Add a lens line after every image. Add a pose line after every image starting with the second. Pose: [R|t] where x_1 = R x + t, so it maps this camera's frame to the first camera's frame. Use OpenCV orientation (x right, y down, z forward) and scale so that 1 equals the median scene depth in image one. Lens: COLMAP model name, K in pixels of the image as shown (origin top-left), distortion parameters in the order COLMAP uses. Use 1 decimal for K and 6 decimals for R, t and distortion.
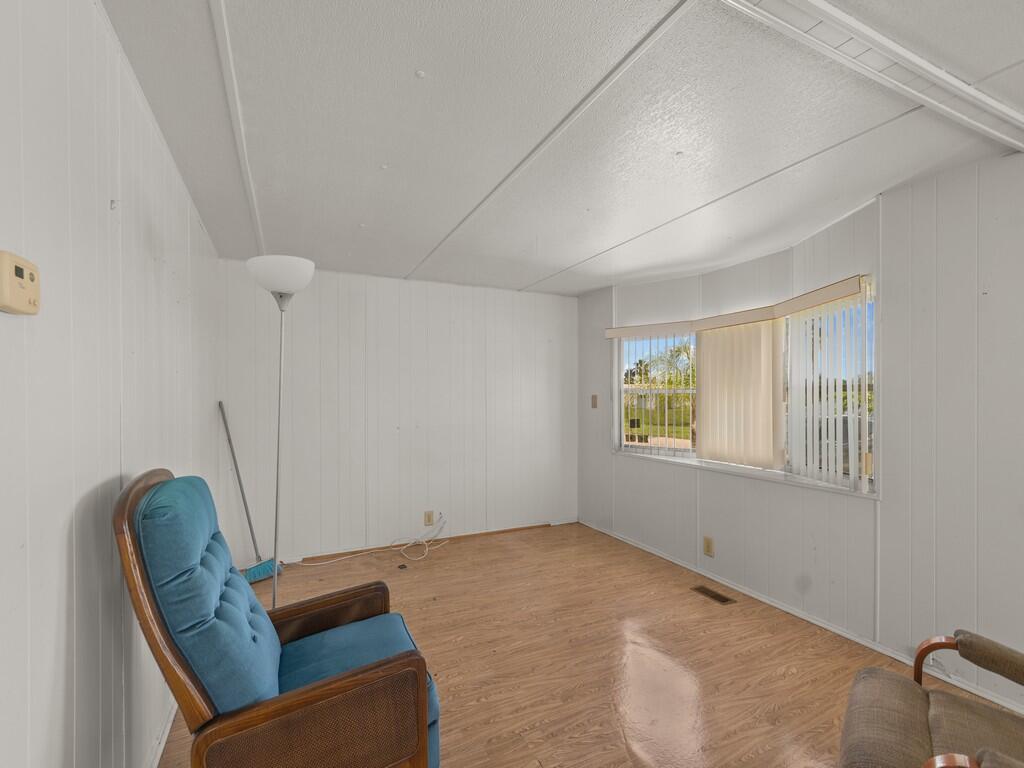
lens RADIAL K [[447.8, 0, 491.4], [0, 447.8, 395.2], [0, 0, 1]] dist [0.010460, -0.002929]
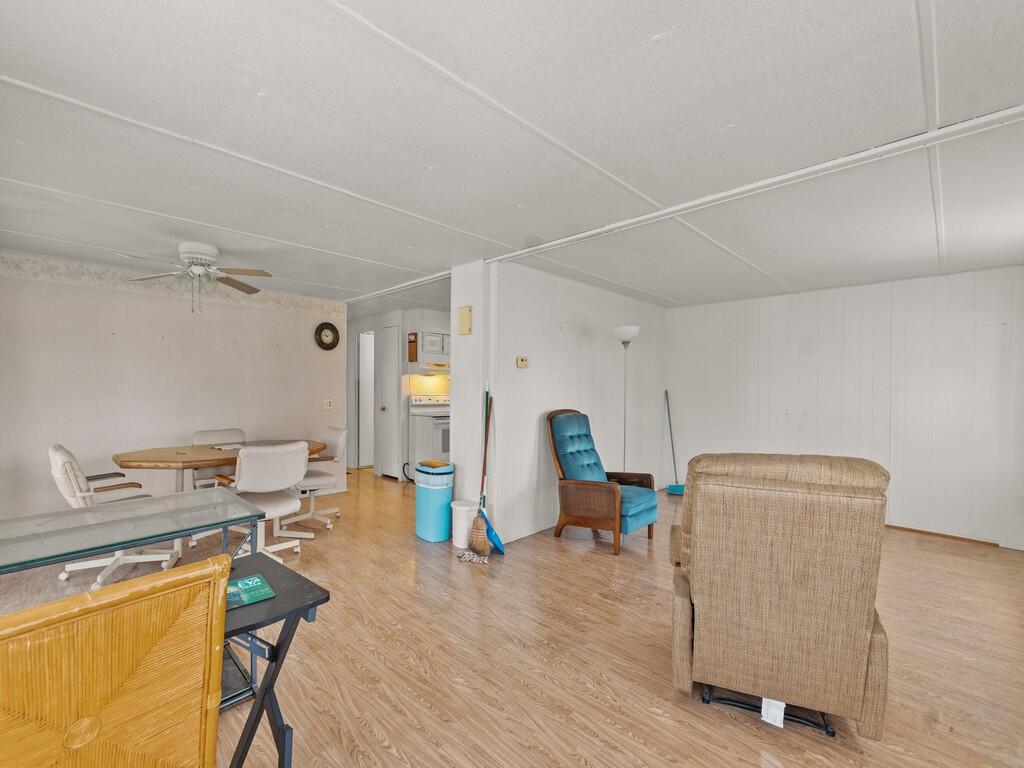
lens RADIAL K [[463.2, 0, 489.4], [0, 463.2, 389.1], [0, 0, 1]] dist [0.015730, -0.000742]
pose [[0.338960, 0.012422, -0.940719, 0.853050], [-0.009345, 0.999908, 0.009836, -0.000739], [0.940754, 0.005457, 0.339045, -0.252990]]
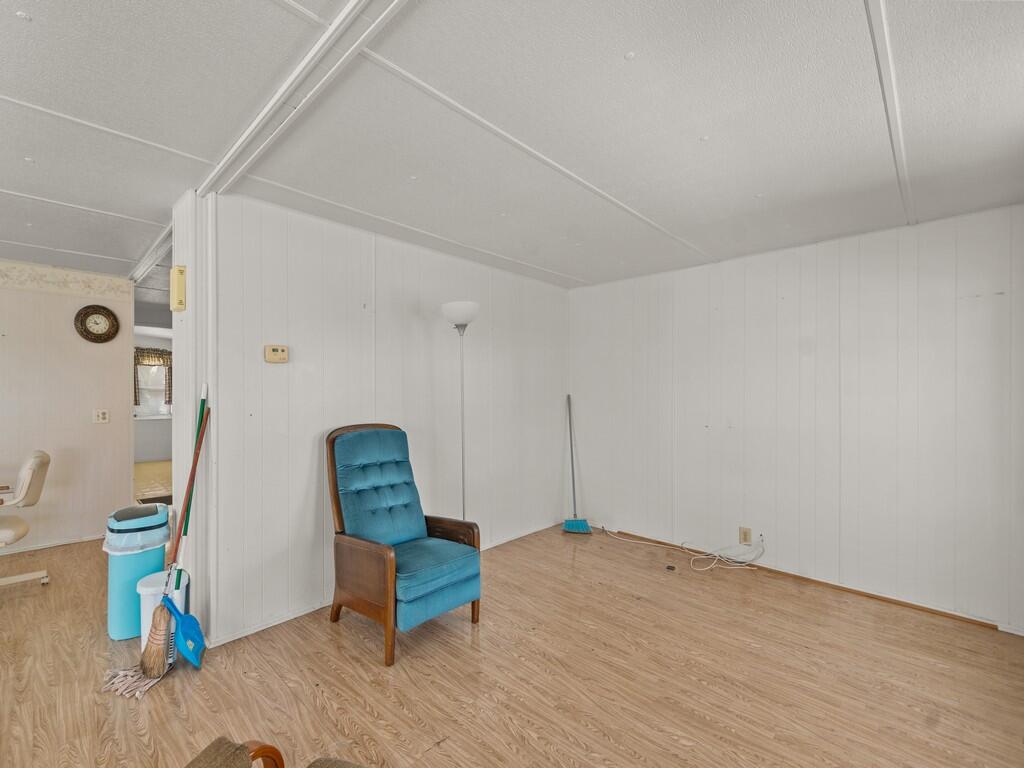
lens RADIAL K [[447.8, 0, 492.5], [0, 447.8, 393.8], [0, 0, 1]] dist [0.010460, -0.002929]
pose [[0.350681, 0.008314, -0.936458, 0.583841], [-0.004690, 0.999964, 0.007122, 0.002615], [0.936483, 0.001895, 0.350708, 0.308974]]
